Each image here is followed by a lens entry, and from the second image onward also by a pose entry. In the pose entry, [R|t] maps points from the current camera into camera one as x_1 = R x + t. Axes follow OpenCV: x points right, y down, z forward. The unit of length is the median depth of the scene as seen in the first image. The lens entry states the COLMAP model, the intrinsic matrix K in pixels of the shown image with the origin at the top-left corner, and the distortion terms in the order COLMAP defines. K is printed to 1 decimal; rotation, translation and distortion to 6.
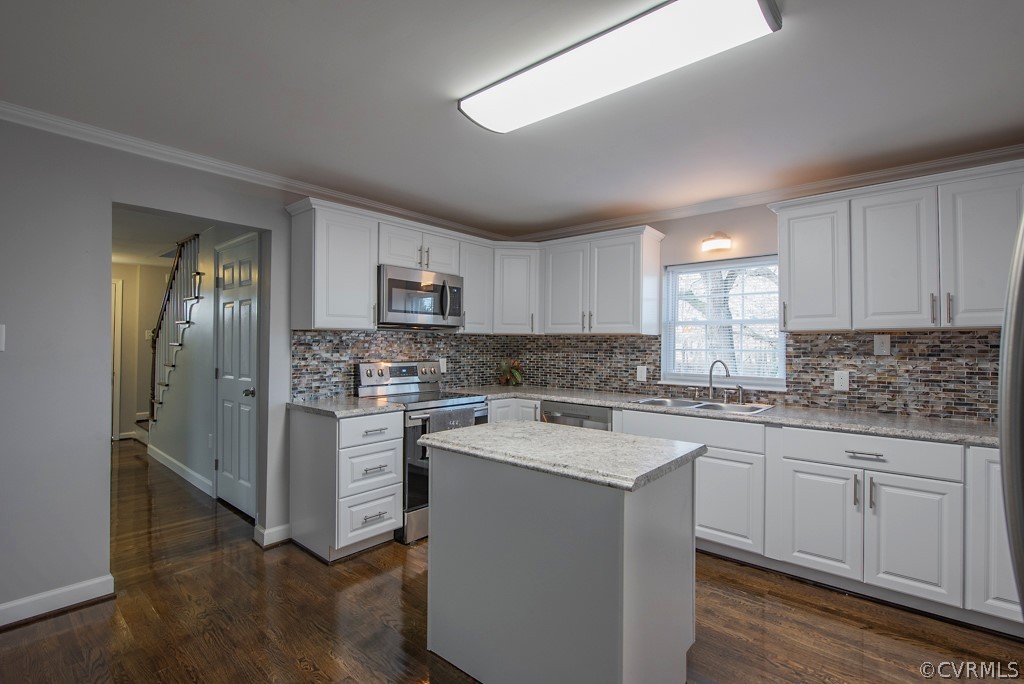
lens RADIAL K [[478.1, 0, 516.1], [0, 478.1, 340.4], [0, 0, 1]] dist [-0.003487, -0.001463]
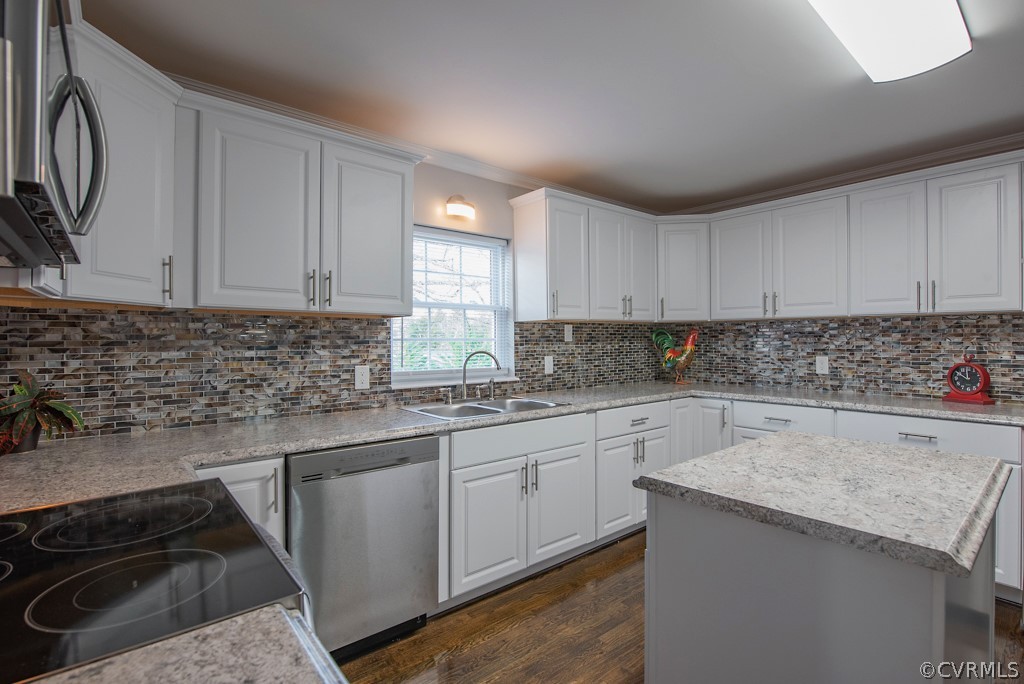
lens RADIAL K [[478.1, 0, 516.1], [0, 478.1, 340.4], [0, 0, 1]] dist [-0.003487, -0.001463]
pose [[0.166989, -0.012359, 0.985881, -0.387039], [-0.006088, 0.999889, 0.013566, 0.010442], [-0.985940, -0.008268, 0.166895, 0.779296]]
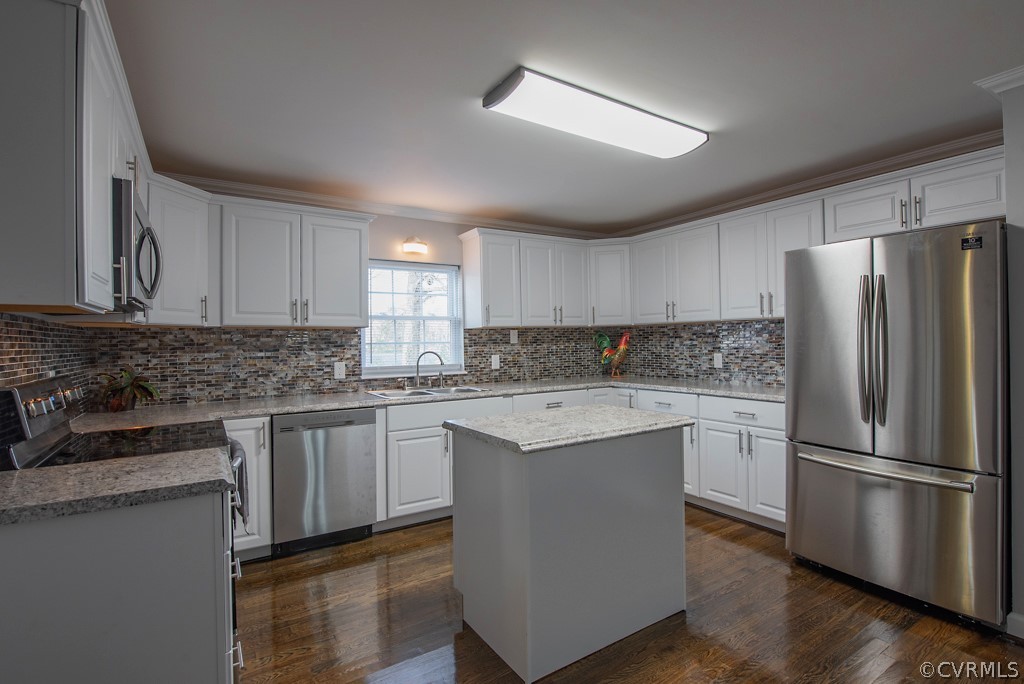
lens RADIAL K [[488.1, 0, 516.7], [0, 488.1, 341.3], [0, 0, 1]] dist [0.001382, 0.000260]
pose [[0.287931, -0.014584, 0.957540, -0.617013], [0.007449, 0.999888, 0.012989, 0.003571], [-0.957622, 0.003393, 0.288007, 0.453041]]
